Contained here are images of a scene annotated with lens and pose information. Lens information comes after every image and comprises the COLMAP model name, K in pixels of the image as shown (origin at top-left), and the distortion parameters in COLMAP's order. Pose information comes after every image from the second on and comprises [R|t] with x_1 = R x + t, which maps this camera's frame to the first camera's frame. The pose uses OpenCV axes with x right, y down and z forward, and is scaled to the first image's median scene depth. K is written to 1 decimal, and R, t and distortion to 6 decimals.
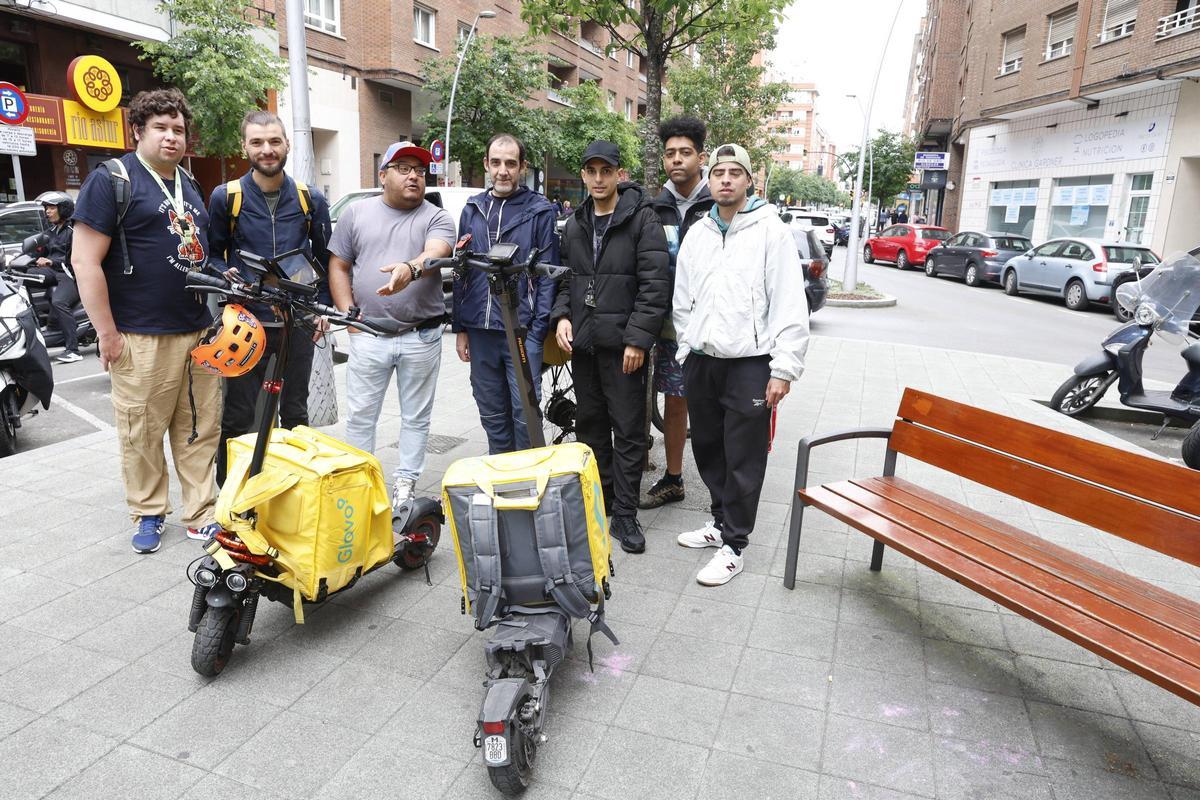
lens RADIAL K [[817.8, 0, 592.3], [0, 817.8, 402.8], [0, 0, 1]] dist [-0.104432, 0.083381]
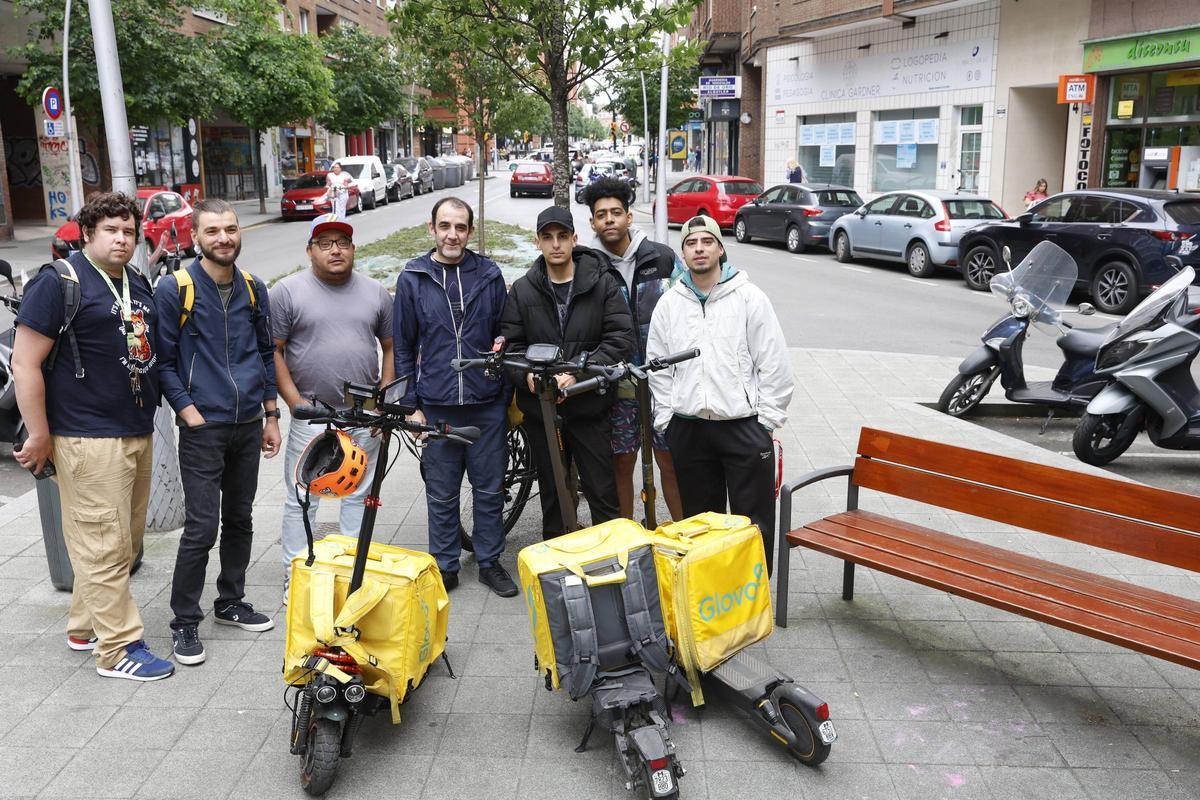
lens RADIAL K [[1159.0, 0, 585.8], [0, 1159.0, 403.0], [0, 0, 1]] dist [-0.020869, 0.127578]
pose [[0.956829, -0.099789, 0.272986, -0.122292], [0.104140, 0.994562, -0.001459, -0.027477], [-0.271355, 0.029825, 0.962017, -0.125992]]
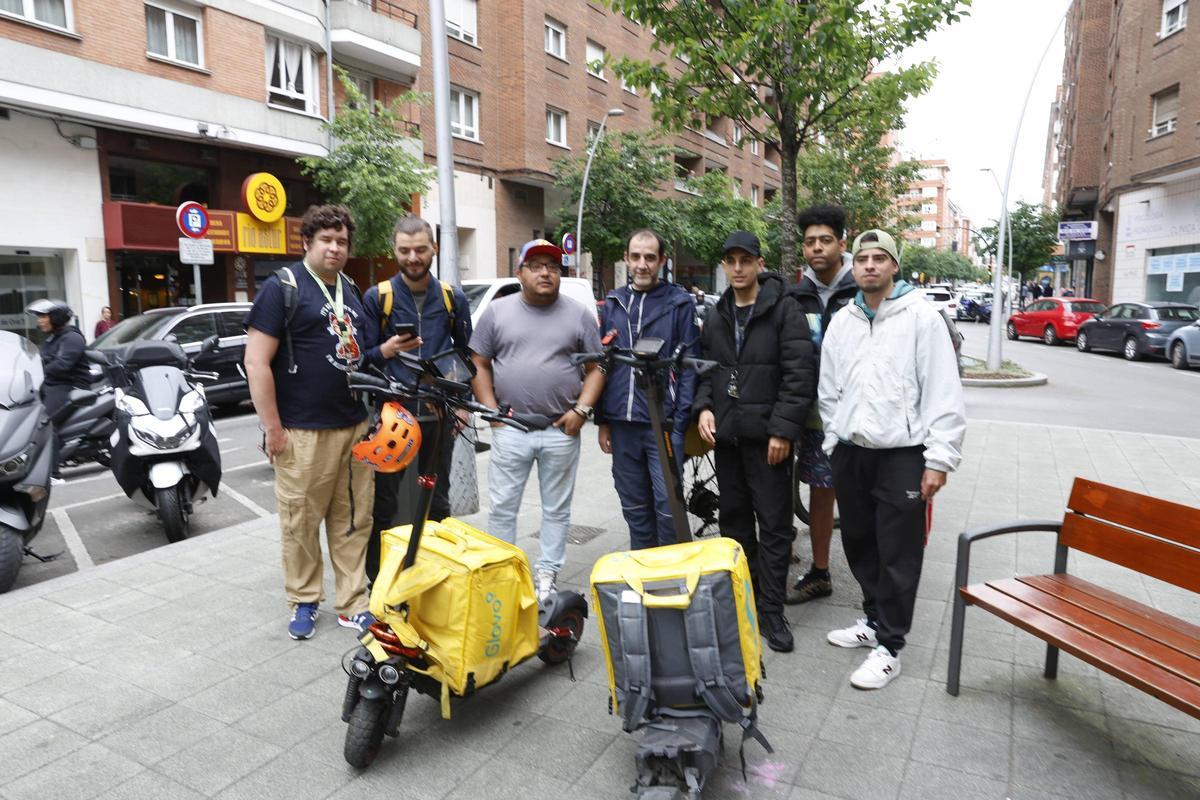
lens RADIAL K [[817.8, 0, 592.3], [0, 817.8, 402.8], [0, 0, 1]] dist [-0.104432, 0.083381]
pose [[0.987568, -0.015825, -0.156391, -0.005555], [-0.000344, 0.994700, -0.102820, -0.003180], [0.157189, 0.101596, 0.982329, 0.000628]]
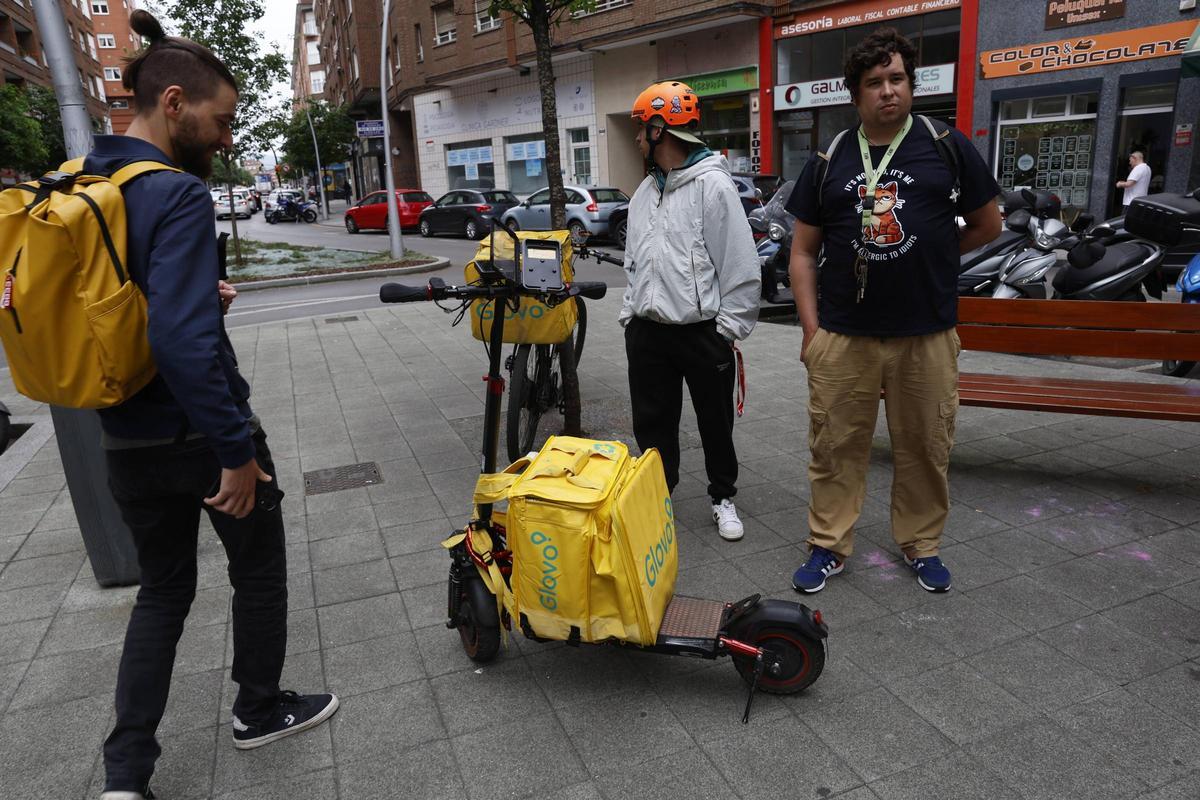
lens RADIAL K [[817.8, 0, 592.3], [0, 817.8, 402.8], [0, 0, 1]] dist [-0.104432, 0.083381]
pose [[0.758048, -0.240283, 0.606323, -0.235560], [0.221201, 0.969278, 0.107568, -0.027221], [-0.613542, 0.052578, 0.787910, 0.083093]]
